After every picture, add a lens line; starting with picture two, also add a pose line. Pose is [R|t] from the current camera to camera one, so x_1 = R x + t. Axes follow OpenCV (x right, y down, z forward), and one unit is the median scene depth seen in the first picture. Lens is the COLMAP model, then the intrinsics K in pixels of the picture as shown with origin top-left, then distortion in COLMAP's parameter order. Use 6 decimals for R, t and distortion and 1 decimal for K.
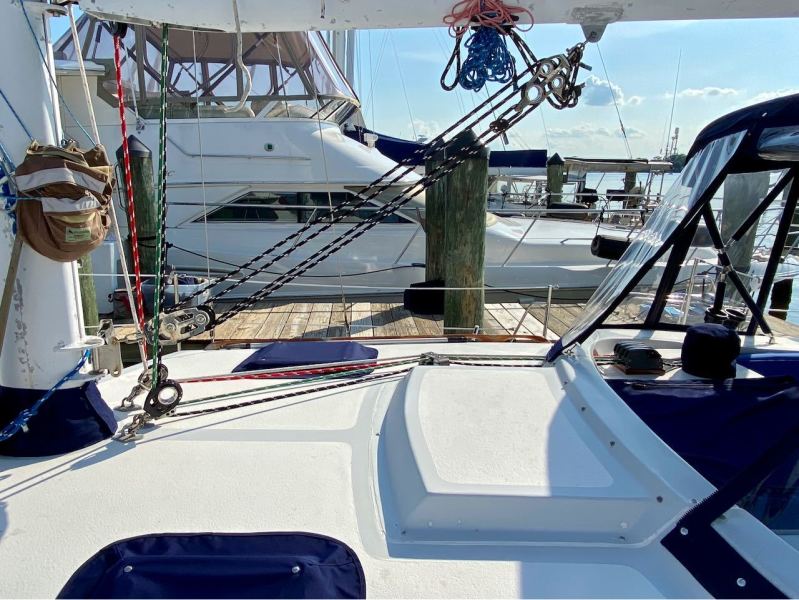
lens RADIAL K [[527.1, 0, 358.3], [0, 527.1, 266.5], [0, 0, 1]] dist [0.038201, -0.038655]
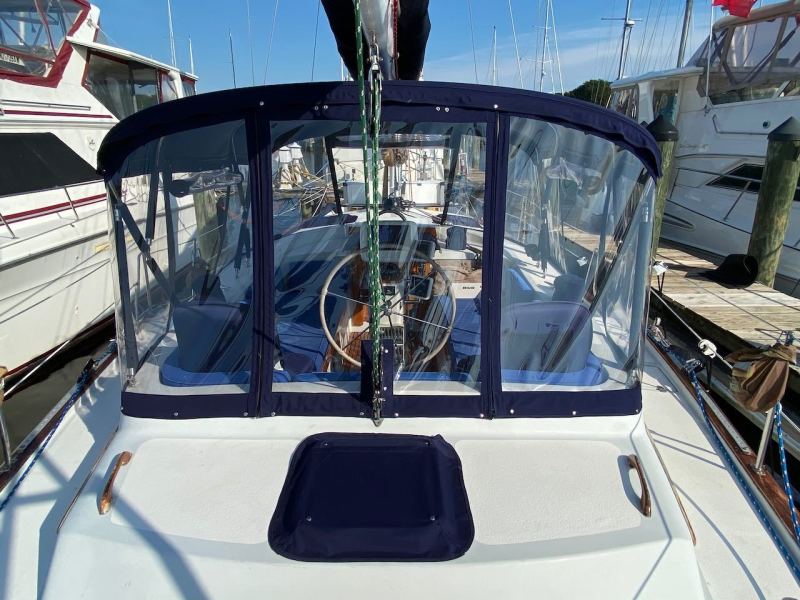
lens RADIAL K [[489.3, 0, 386.6], [0, 489.3, 302.9], [0, 0, 1]] dist [0.062429, -0.050740]
pose [[-0.000185, 0.327811, -0.944743, 3.435518], [-0.188175, 0.927855, 0.321988, -0.244284], [0.982135, 0.177837, 0.061514, 0.884871]]
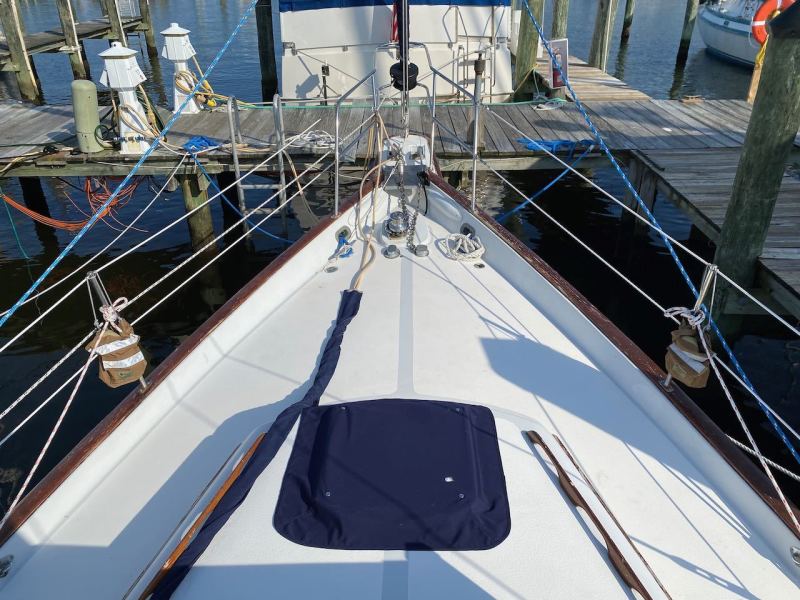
lens RADIAL K [[620.0, 0, 397.3], [0, 620.0, 296.7], [0, 0, 1]] dist [0.001669, 0.011478]
pose [[-0.004916, 0.482086, -0.876110, -0.663252], [-0.178220, 0.861672, 0.475141, -0.476665], [0.983978, 0.158476, 0.081681, 0.910525]]
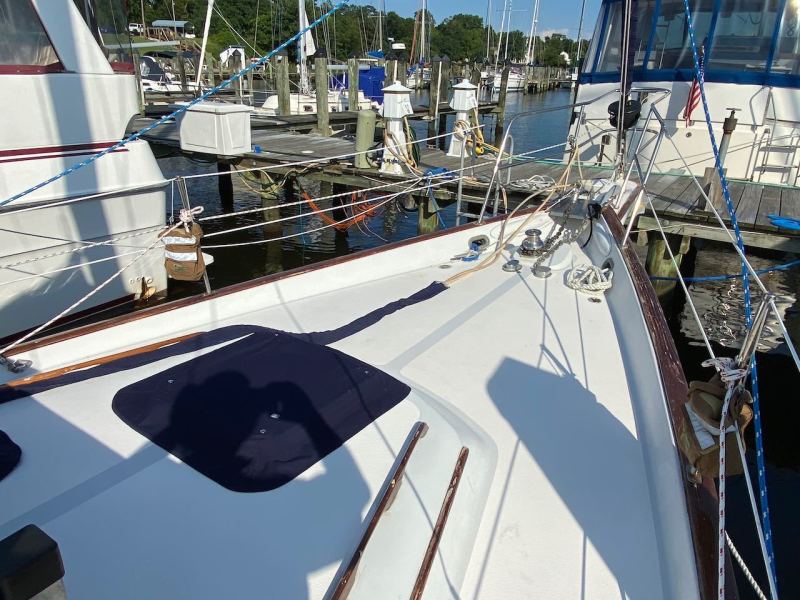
lens RADIAL K [[561.5, 0, 405.0], [0, 561.5, 302.8], [0, 0, 1]] dist [0.078233, -0.093025]
pose [[-0.540833, 0.311046, -0.781505, -0.924209], [-0.181469, 0.864084, 0.469497, -0.284376], [0.821321, 0.395738, -0.410880, 1.699930]]
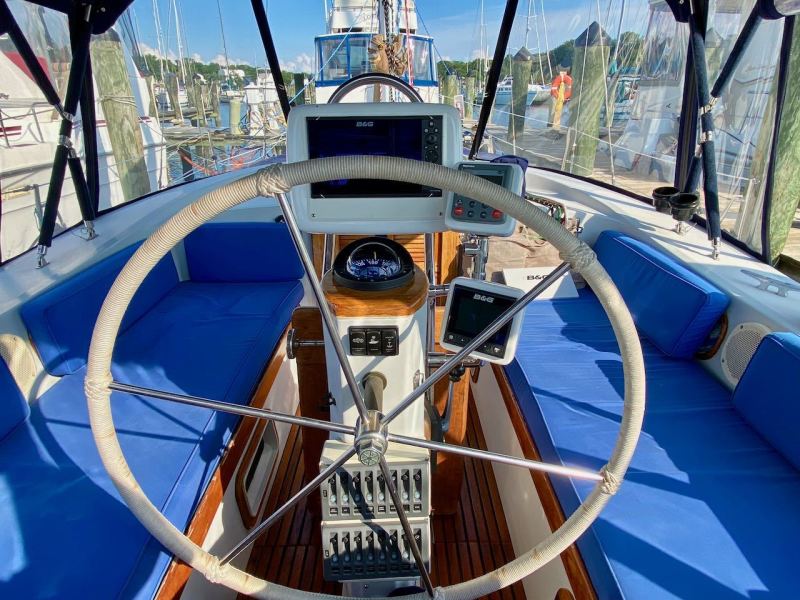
lens RADIAL K [[469.8, 0, 401.9], [0, 469.8, 300.6], [0, 0, 1]] dist [0.020719, -0.022361]
pose [[0.049262, 0.407087, -0.912060, 2.211988], [-0.188376, 0.900567, 0.391783, 0.046488], [0.980861, 0.152510, 0.121049, 0.941351]]
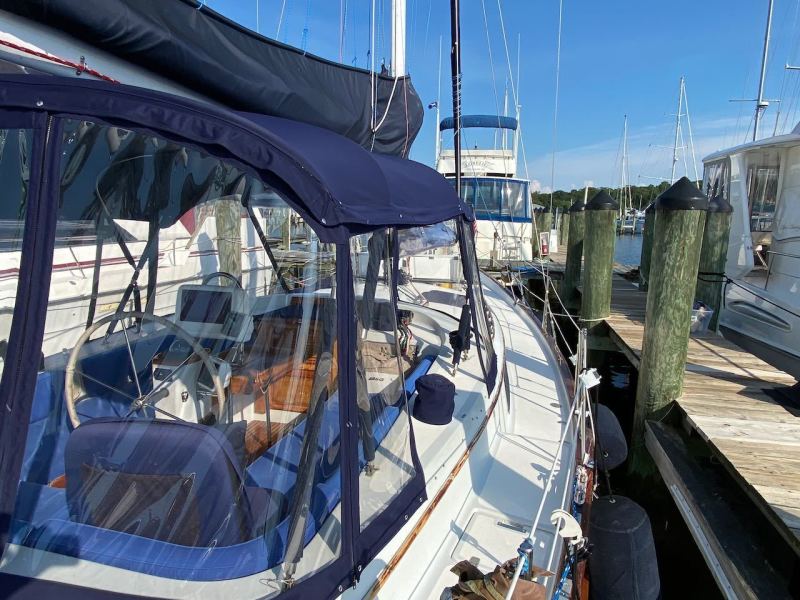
lens RADIAL K [[498.0, 0, 399.9], [0, 498.0, 299.9], [0, 0, 1]] dist [0.089422, -0.097821]
pose [[-0.225031, 0.162866, -0.960643, 2.904998], [-0.201162, 0.956924, 0.209358, -0.324422], [0.953360, 0.240357, -0.182575, 1.764978]]
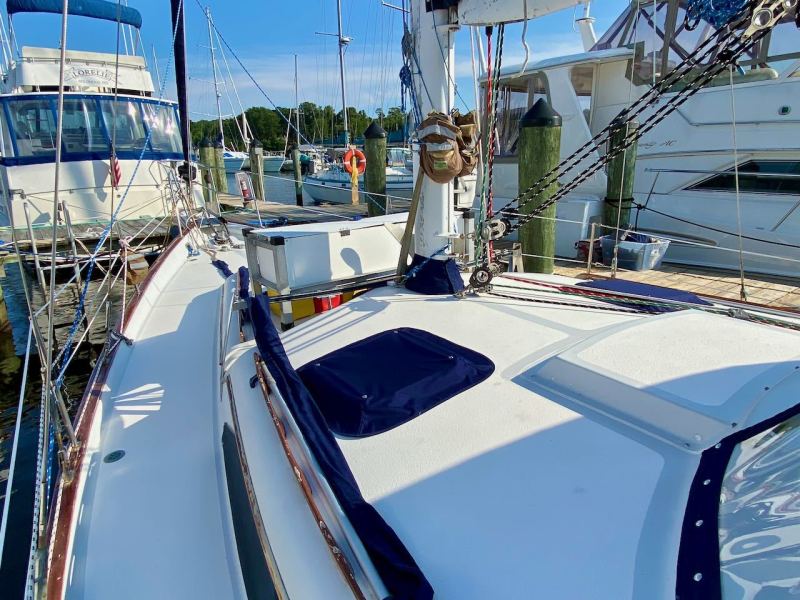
lens RADIAL K [[510.5, 0, 409.0], [0, 510.5, 280.5], [0, 0, 1]] dist [0.104960, -0.112221]
pose [[0.591881, 0.183718, -0.784809, 0.716651], [-0.131119, 0.982654, 0.131146, 0.093832], [0.795289, 0.025281, 0.605703, -0.069090]]
